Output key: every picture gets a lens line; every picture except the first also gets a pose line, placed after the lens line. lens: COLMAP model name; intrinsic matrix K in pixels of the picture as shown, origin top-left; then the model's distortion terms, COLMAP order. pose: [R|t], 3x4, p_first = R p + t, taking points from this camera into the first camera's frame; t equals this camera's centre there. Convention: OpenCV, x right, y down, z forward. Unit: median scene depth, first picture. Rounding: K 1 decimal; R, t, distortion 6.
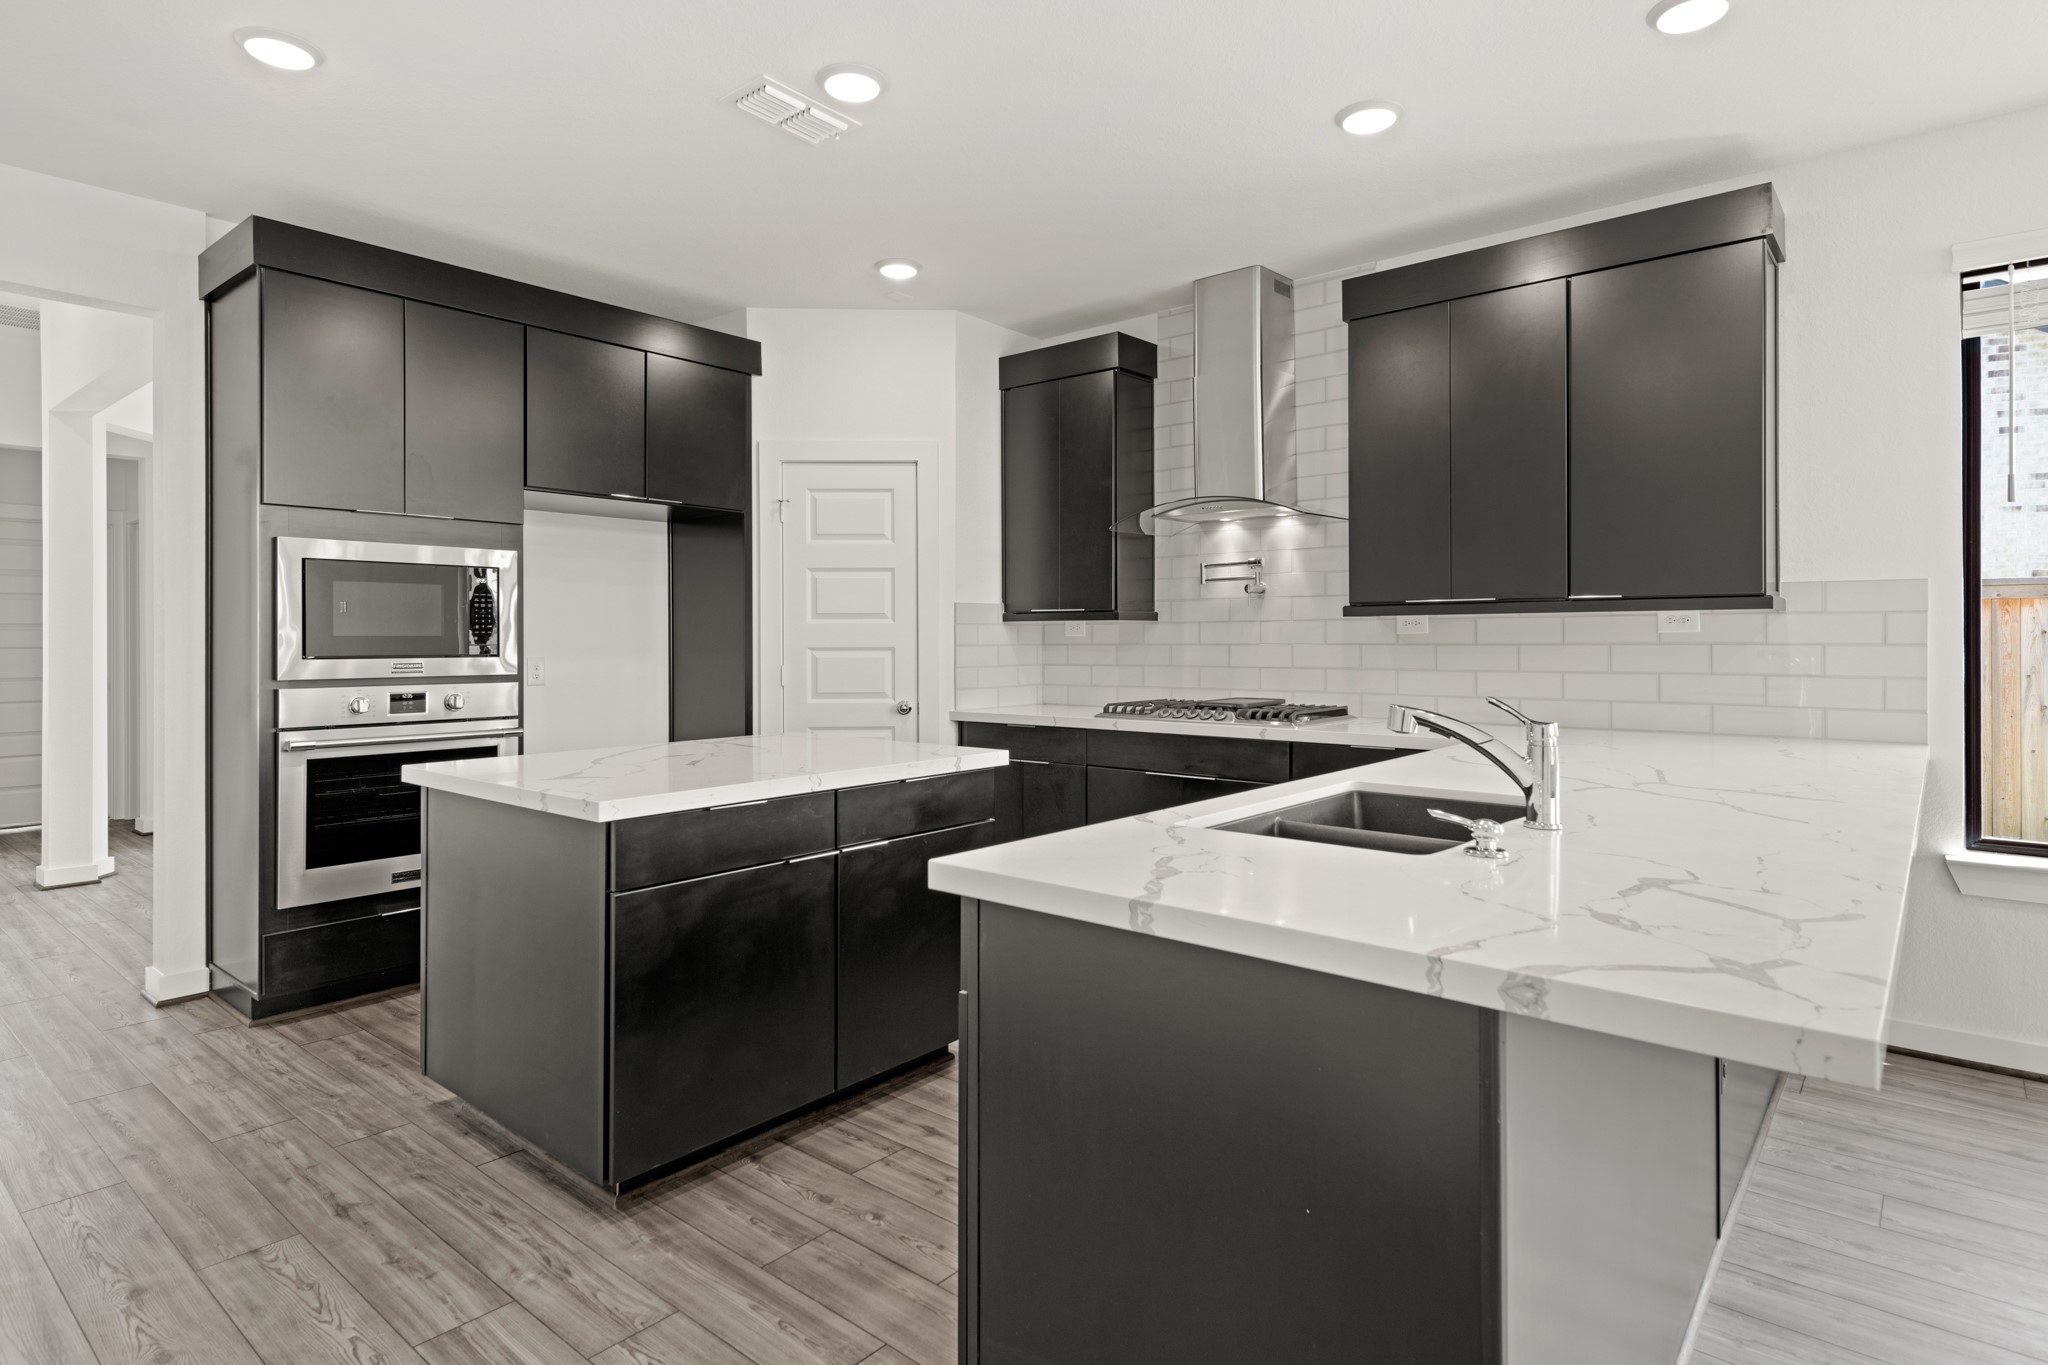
lens RADIAL K [[1099.2, 0, 1033.9], [0, 1099.2, 637.9], [0, 0, 1]] dist [0.000833, 0.000319]
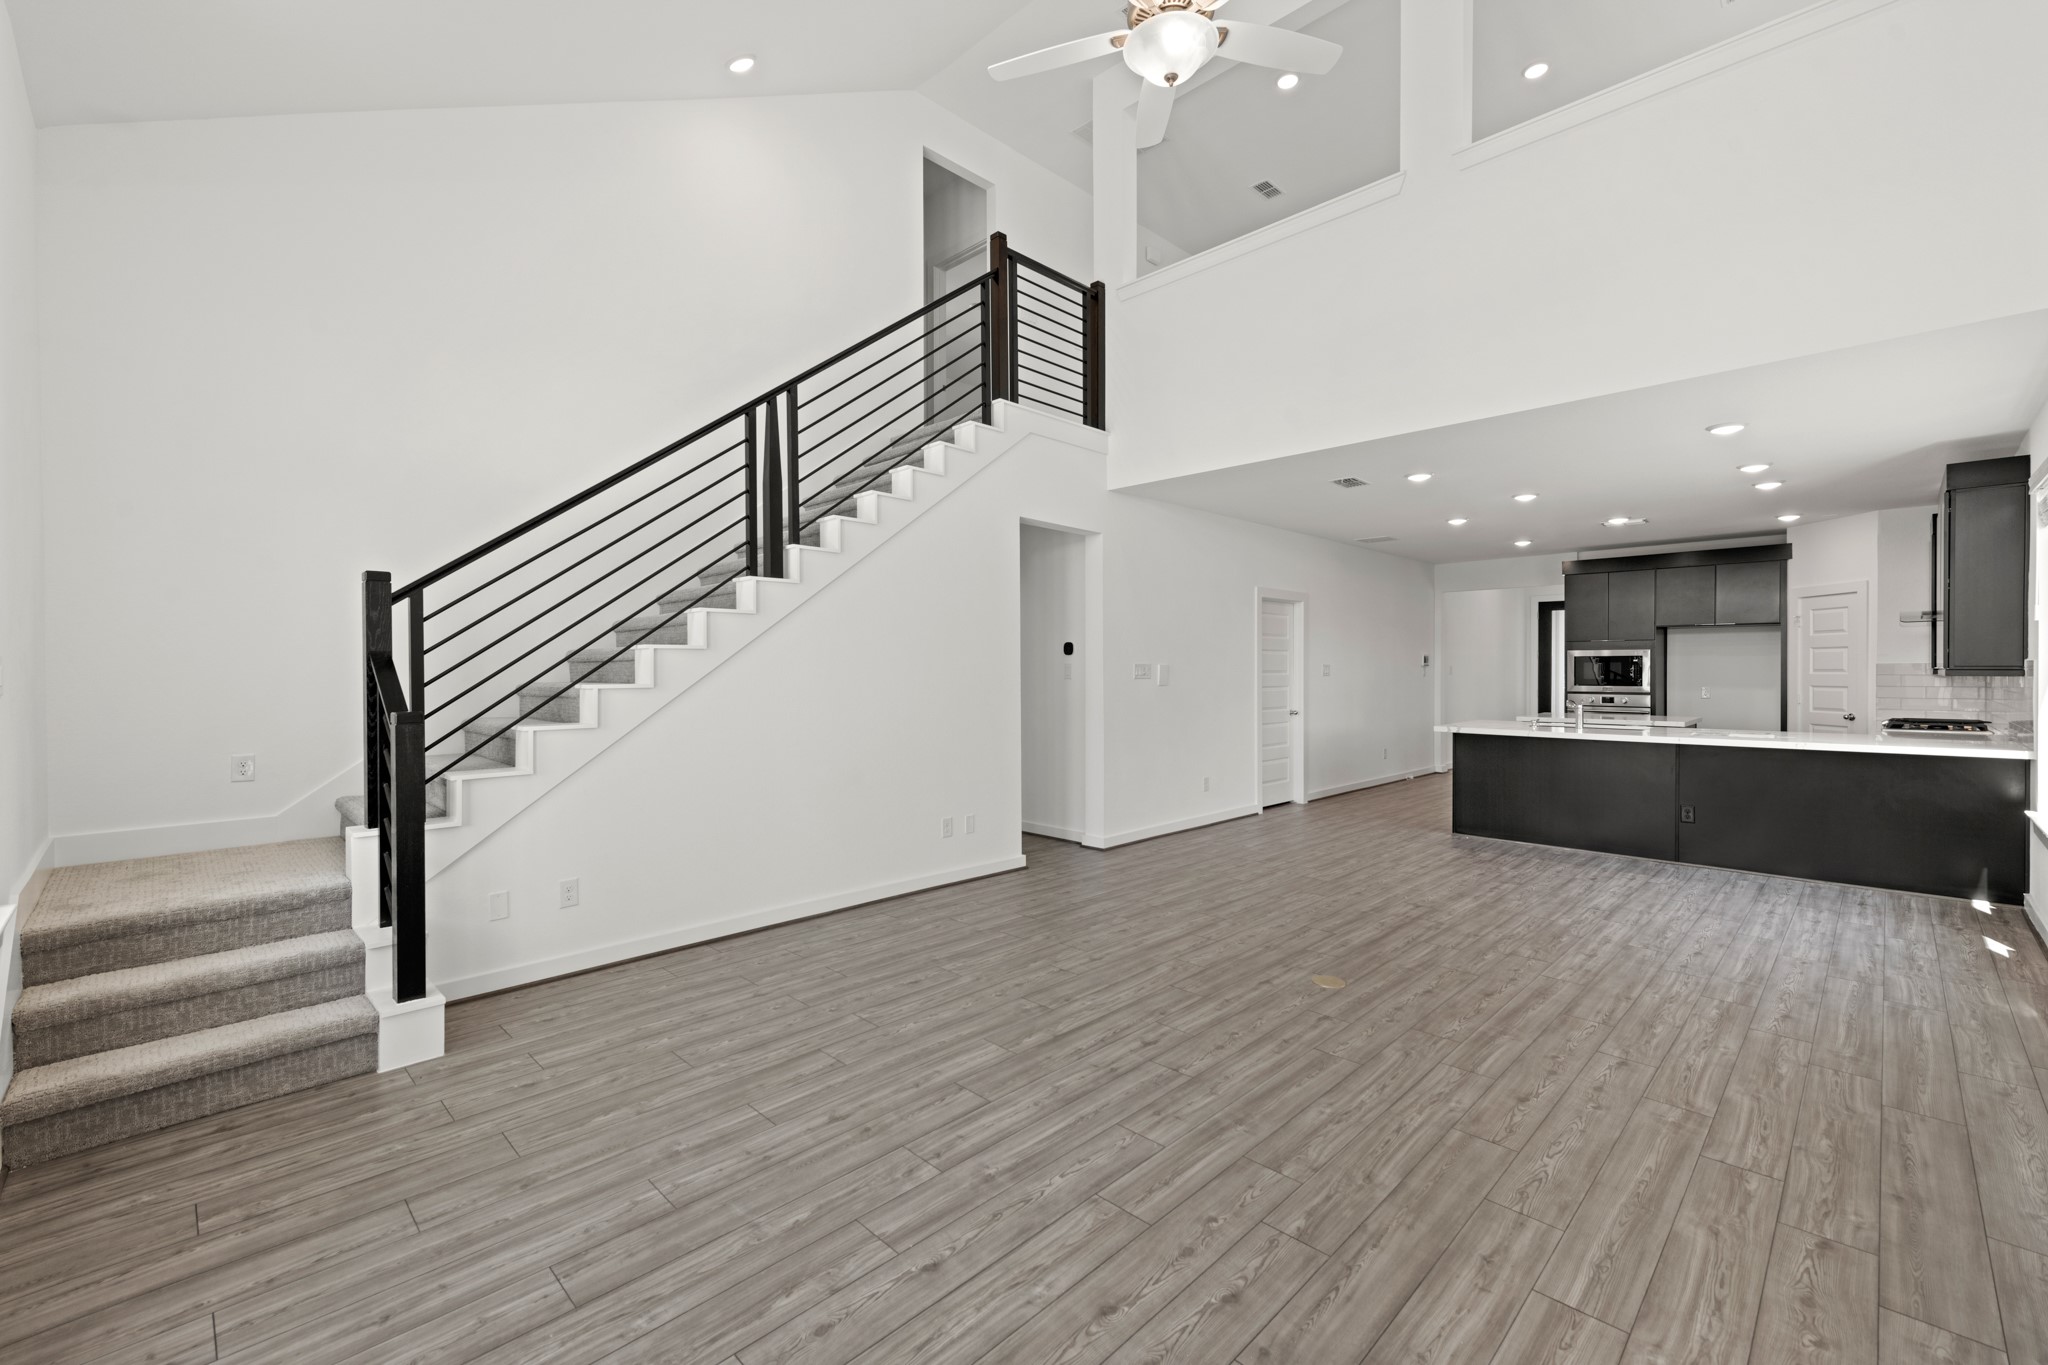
lens RADIAL K [[878.0, 0, 1020.4], [0, 878.0, 679.0], [0, 0, 1]] dist [0.001245, 0.000088]
pose [[-0.082240, 0.012858, -0.996530, 2.493097], [0.003811, 0.999914, 0.012587, -0.047986], [0.996605, -0.002763, -0.082282, -0.569593]]
